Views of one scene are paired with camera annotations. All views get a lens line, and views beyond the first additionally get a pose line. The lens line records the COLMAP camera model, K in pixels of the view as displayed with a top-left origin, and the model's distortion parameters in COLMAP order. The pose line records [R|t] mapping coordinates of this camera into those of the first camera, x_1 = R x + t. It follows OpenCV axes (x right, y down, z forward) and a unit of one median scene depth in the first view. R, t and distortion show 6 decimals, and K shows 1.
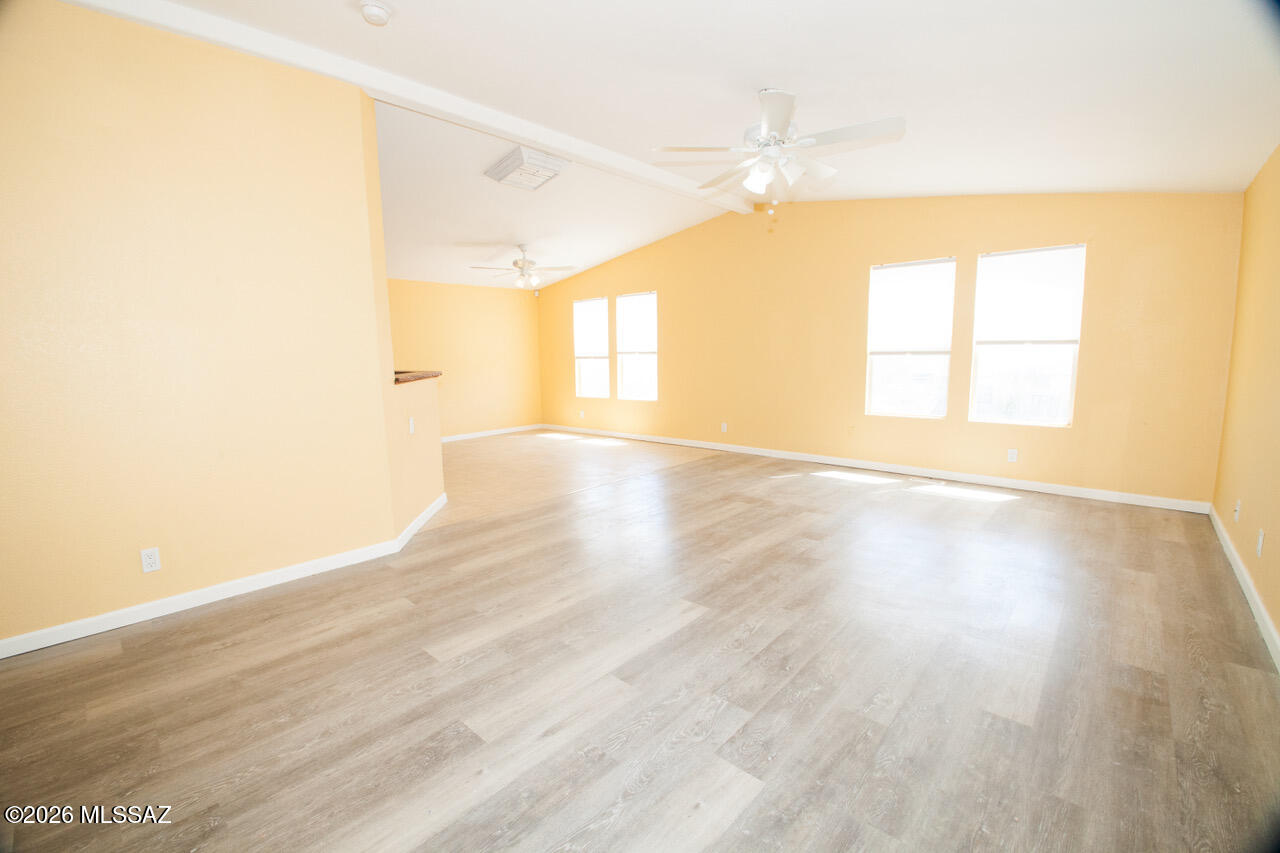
lens RADIAL K [[542.3, 0, 627.8], [0, 542.3, 421.4], [0, 0, 1]] dist [-0.027976, -0.005945]
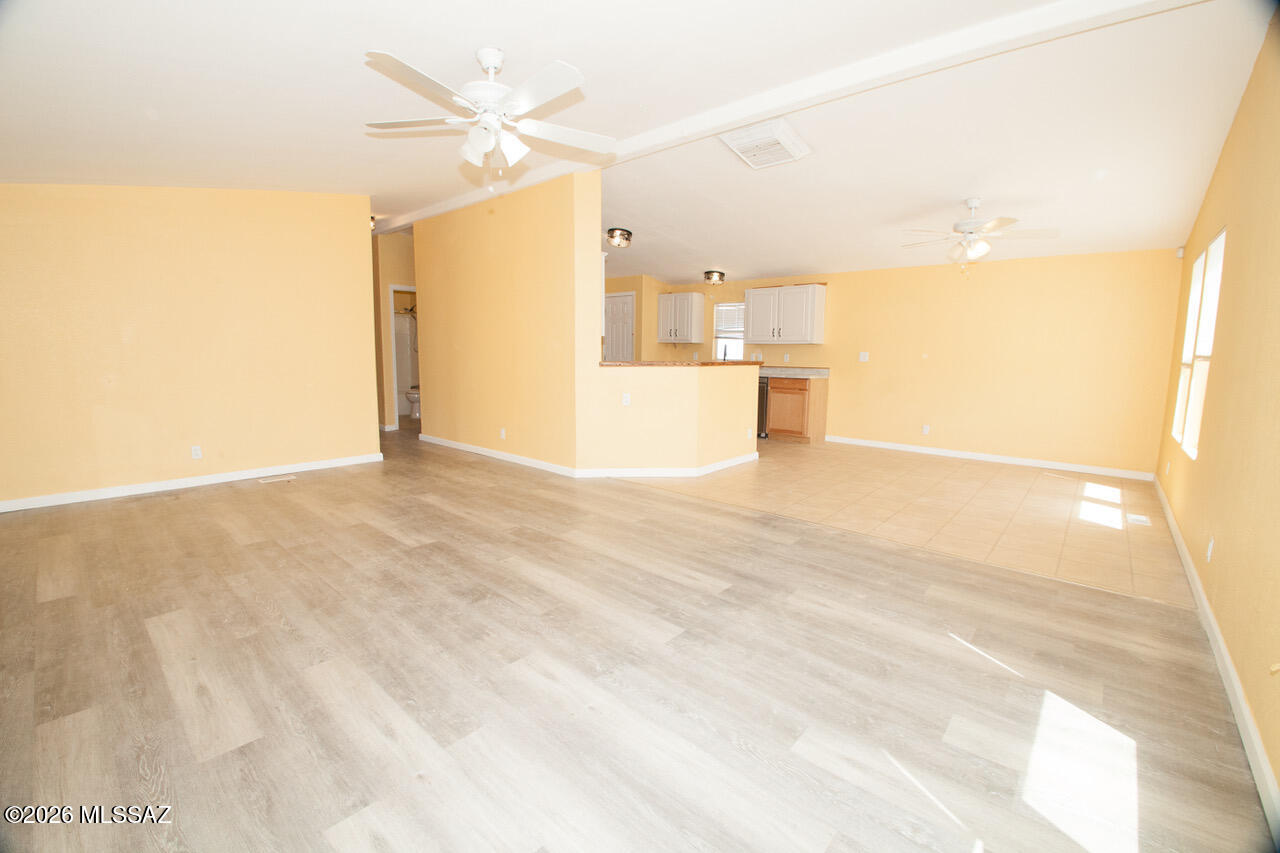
lens RADIAL K [[542.3, 0, 627.8], [0, 542.3, 421.4], [0, 0, 1]] dist [-0.027976, -0.005945]
pose [[0.014604, 0.150519, -0.988499, 1.363451], [-0.137028, 0.979579, 0.147137, -0.198503], [0.990460, 0.133303, 0.034931, 1.411491]]
